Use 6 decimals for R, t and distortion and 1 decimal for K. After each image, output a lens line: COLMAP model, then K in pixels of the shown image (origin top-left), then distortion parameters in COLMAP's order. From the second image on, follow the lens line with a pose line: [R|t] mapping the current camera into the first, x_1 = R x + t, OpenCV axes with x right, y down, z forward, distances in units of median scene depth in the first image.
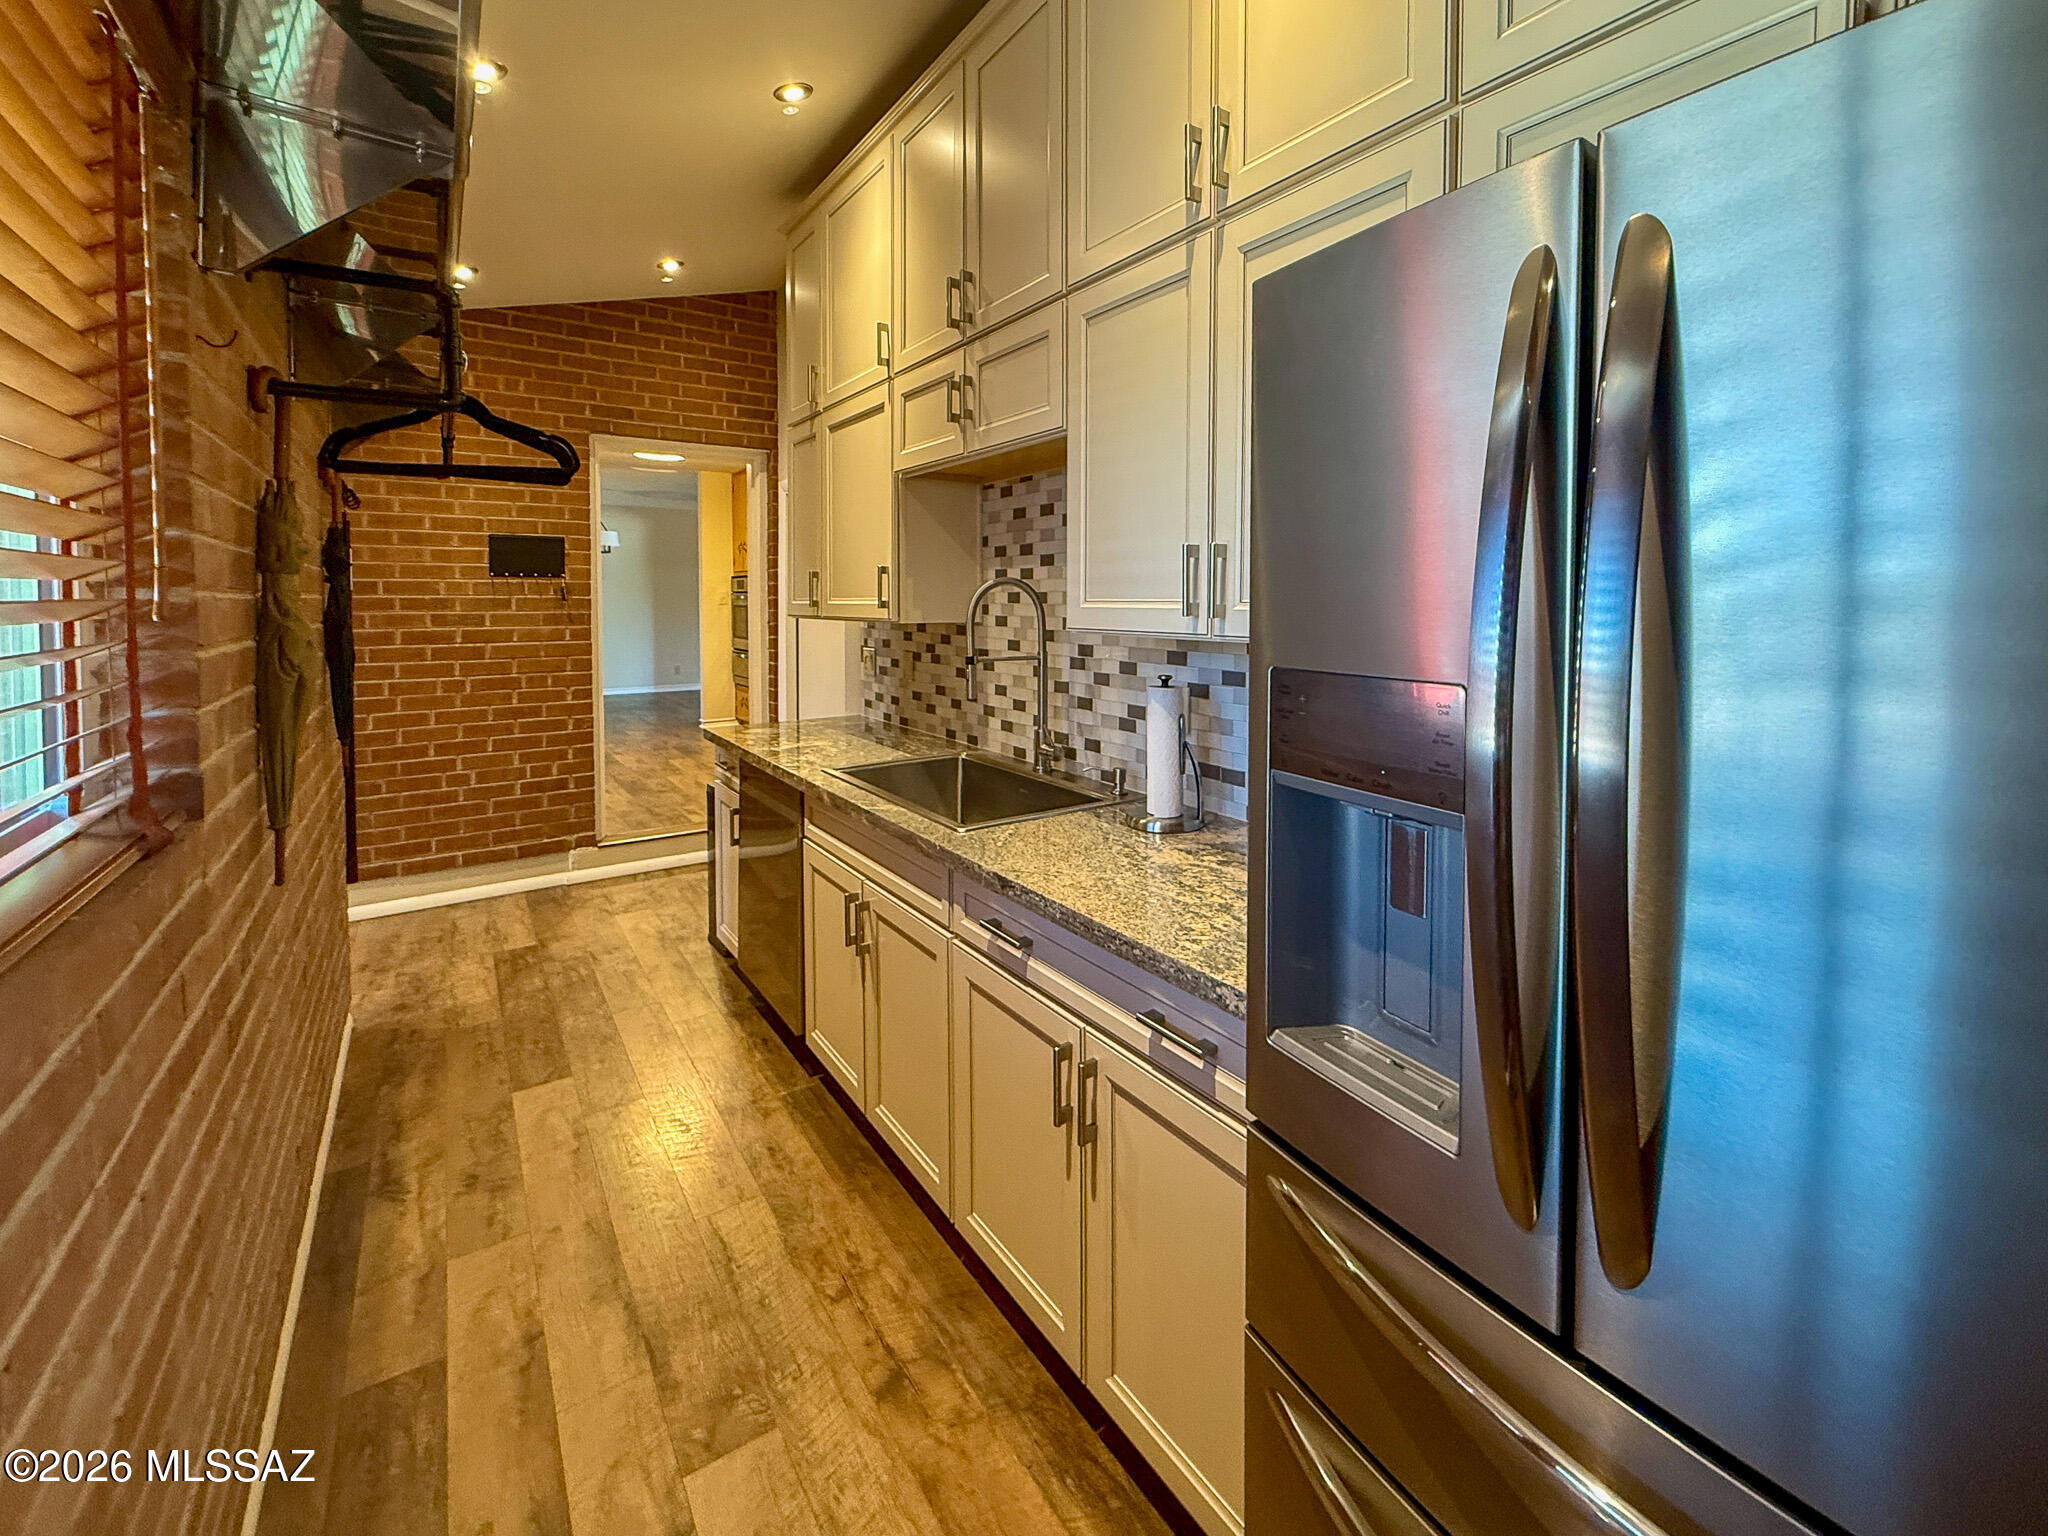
lens RADIAL K [[894.5, 0, 1065.4], [0, 894.5, 767.9], [0, 0, 1]] dist [-0.001911, -0.000275]
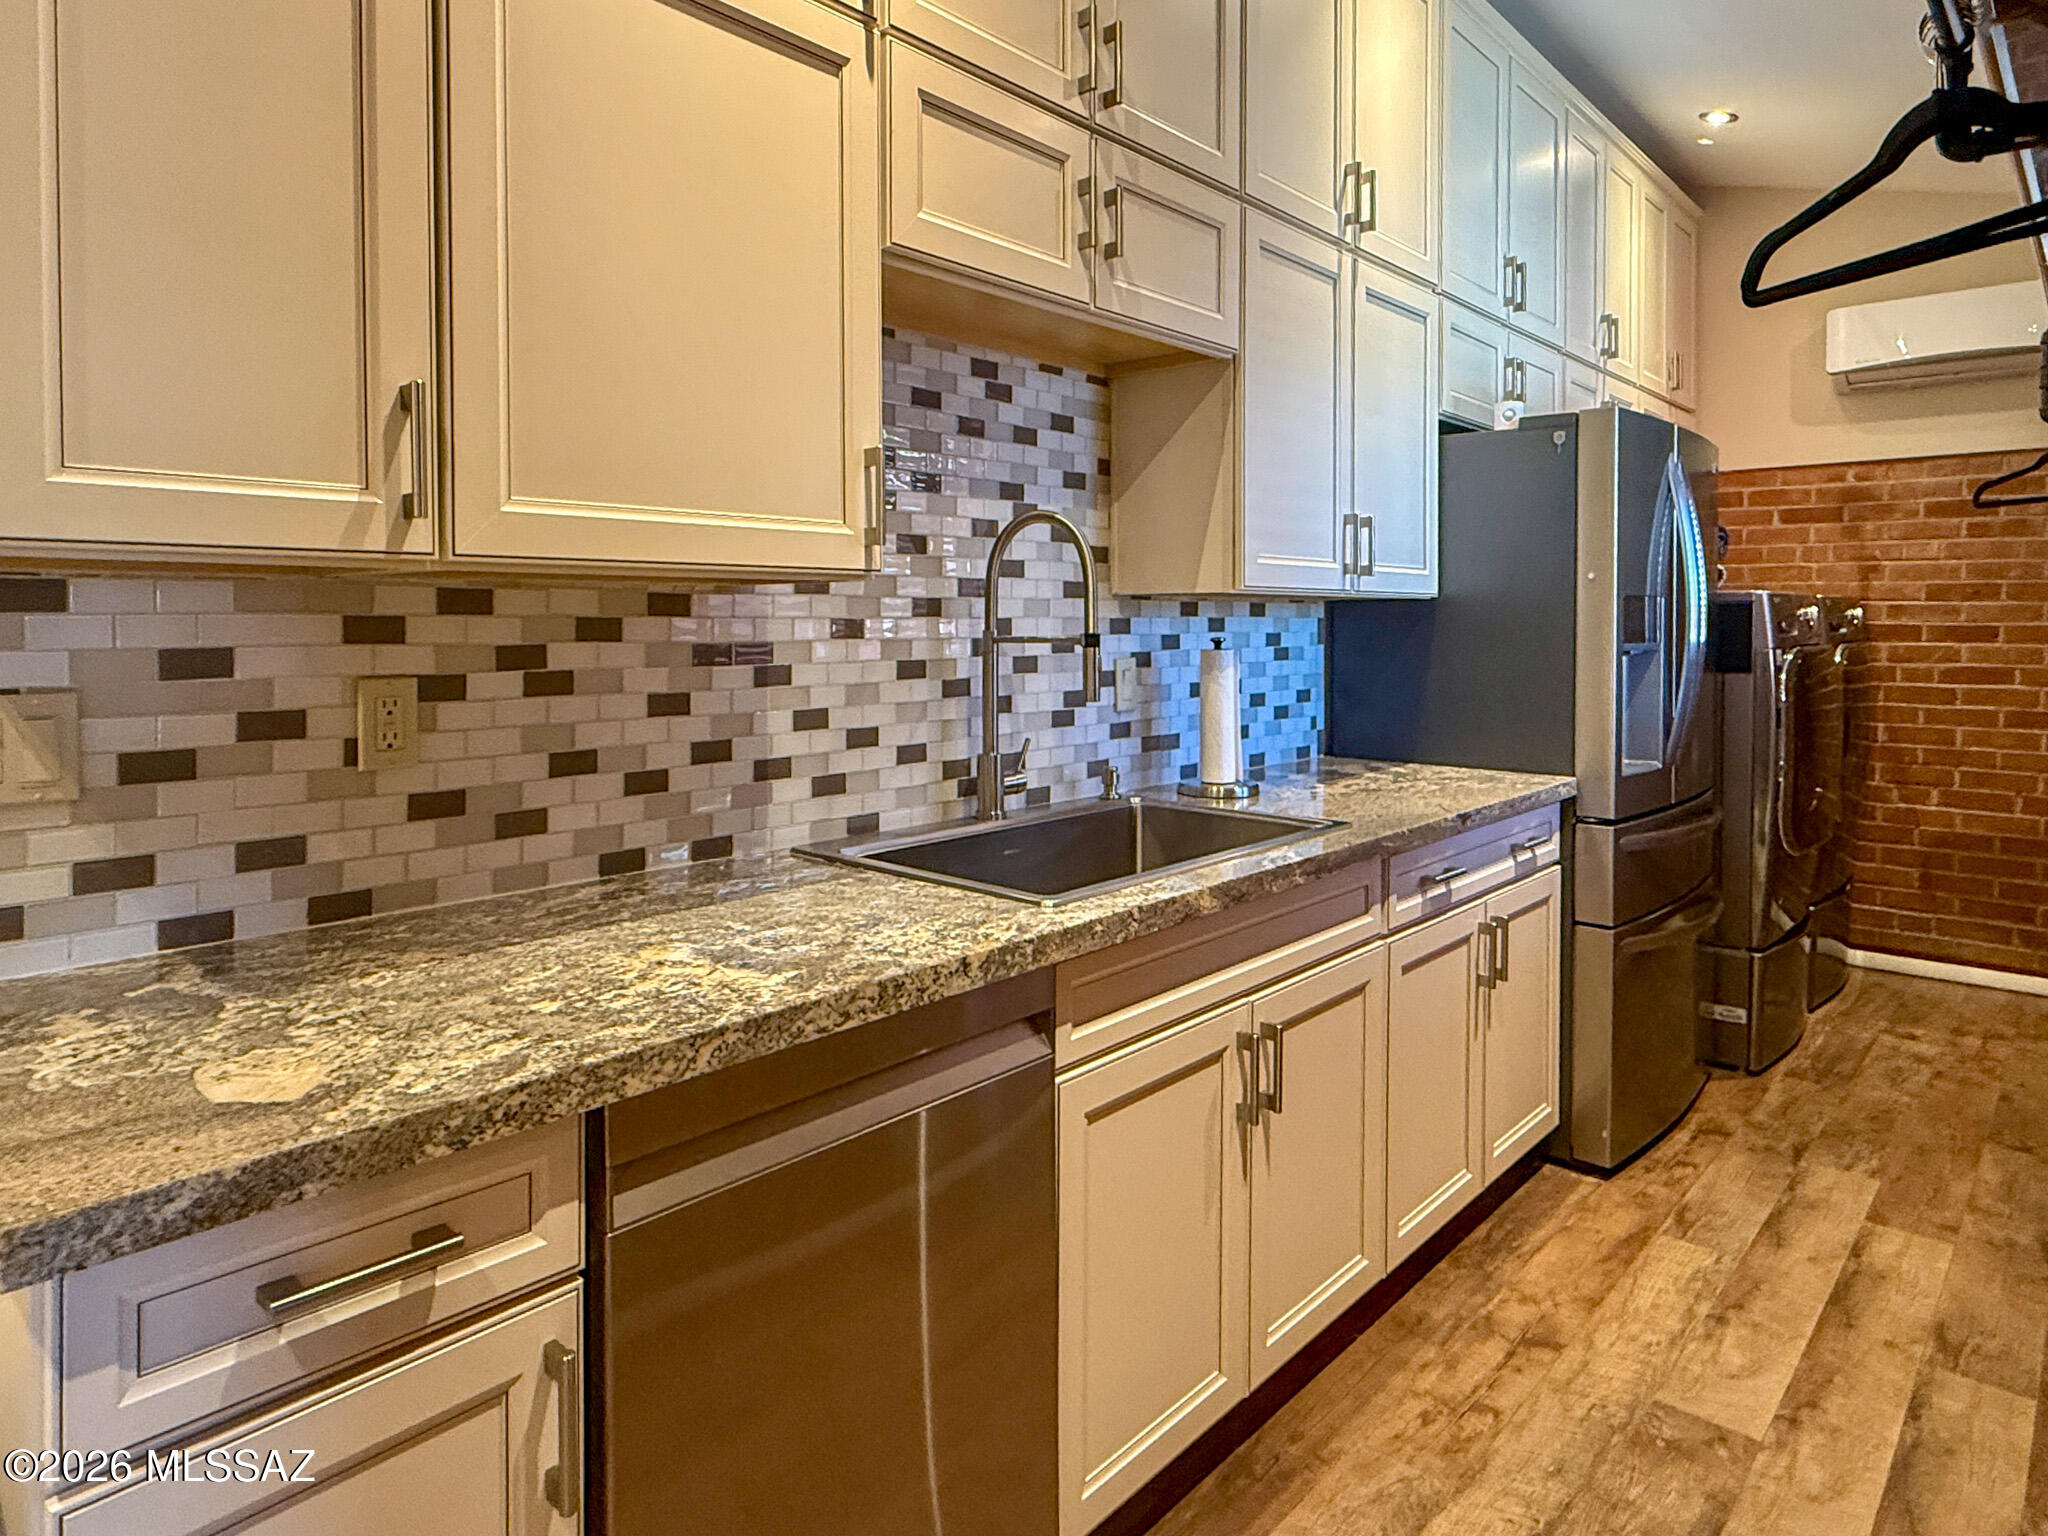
lens RADIAL K [[1254.6, 0, 1024.0], [0, 1254.6, 768.0], [0, 0, 1]] dist [-0.001480, 0.043280]
pose [[-0.244932, -0.159974, 0.956251, -0.870589], [0.138770, 0.970354, 0.197878, -0.204239], [-0.959558, 0.181166, -0.215471, 1.159414]]
